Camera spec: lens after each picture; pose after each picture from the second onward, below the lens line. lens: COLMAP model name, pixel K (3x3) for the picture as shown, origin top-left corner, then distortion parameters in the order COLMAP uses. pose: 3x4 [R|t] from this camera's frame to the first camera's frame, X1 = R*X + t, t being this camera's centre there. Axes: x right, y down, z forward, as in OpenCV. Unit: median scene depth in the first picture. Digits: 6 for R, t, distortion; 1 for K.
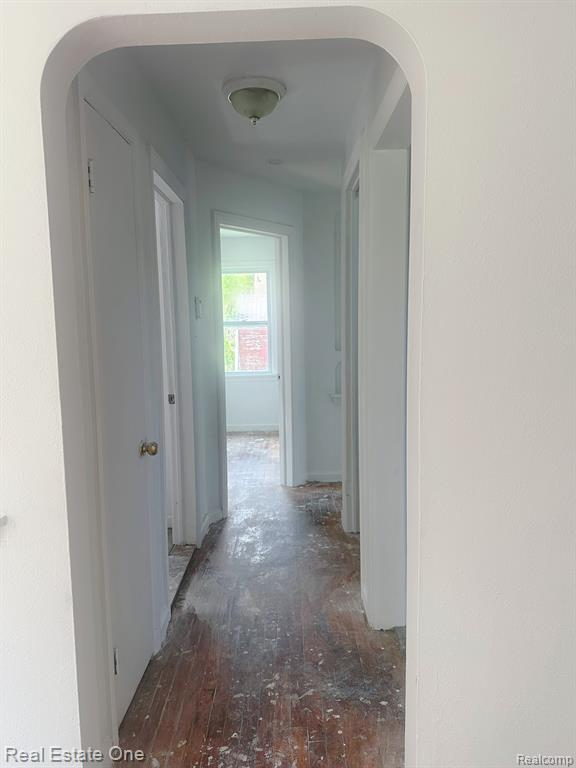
lens RADIAL K [[555.2, 0, 288.2], [0, 555.2, 382.7], [0, 0, 1]] dist [0.030138, -0.006596]
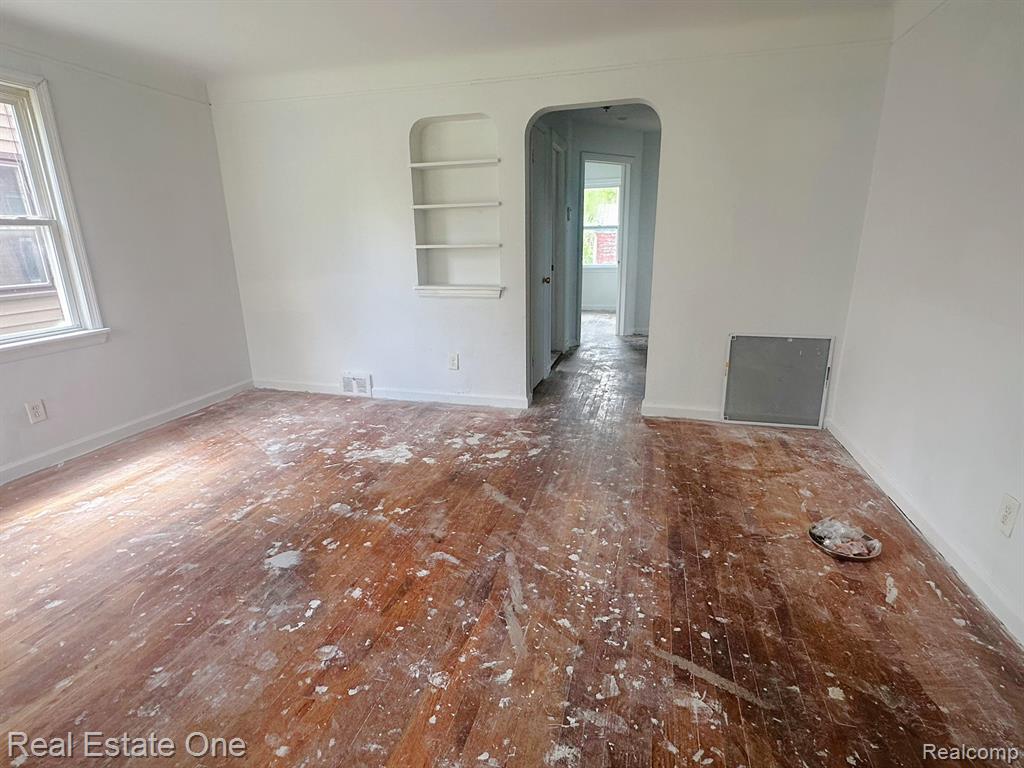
lens RADIAL K [[517.9, 0, 507.1], [0, 517.9, 383.5], [0, 0, 1]] dist [-0.002148, 0.000344]
pose [[0.967271, 0.069592, -0.244016, 0.057888], [-0.026389, 0.984030, 0.176037, 0.076435], [0.252370, -0.163836, 0.953660, -0.485955]]
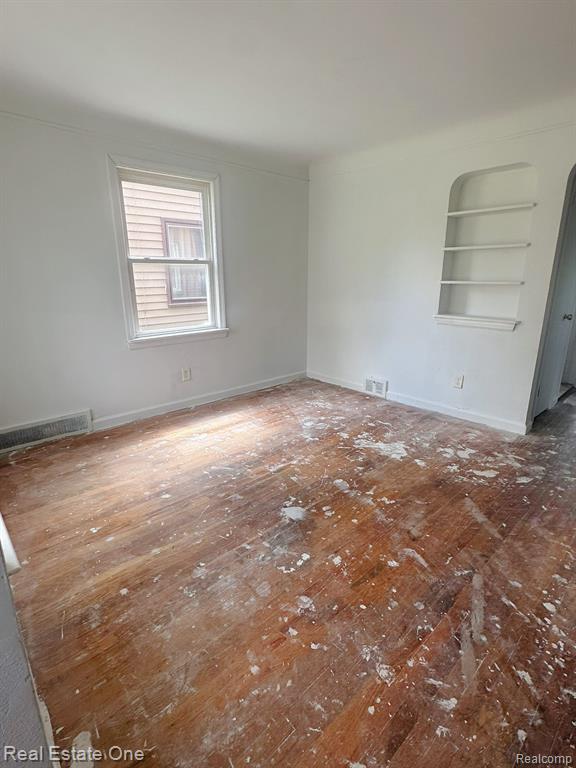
lens RADIAL K [[388.4, 0, 286.7], [0, 388.4, 380.8], [0, 0, 1]] dist [-0.002148, 0.000344]
pose [[0.692323, 0.205699, -0.691648, 0.049211], [-0.085610, 0.975153, 0.204321, 0.068678], [0.716491, -0.082244, 0.692731, -0.442418]]
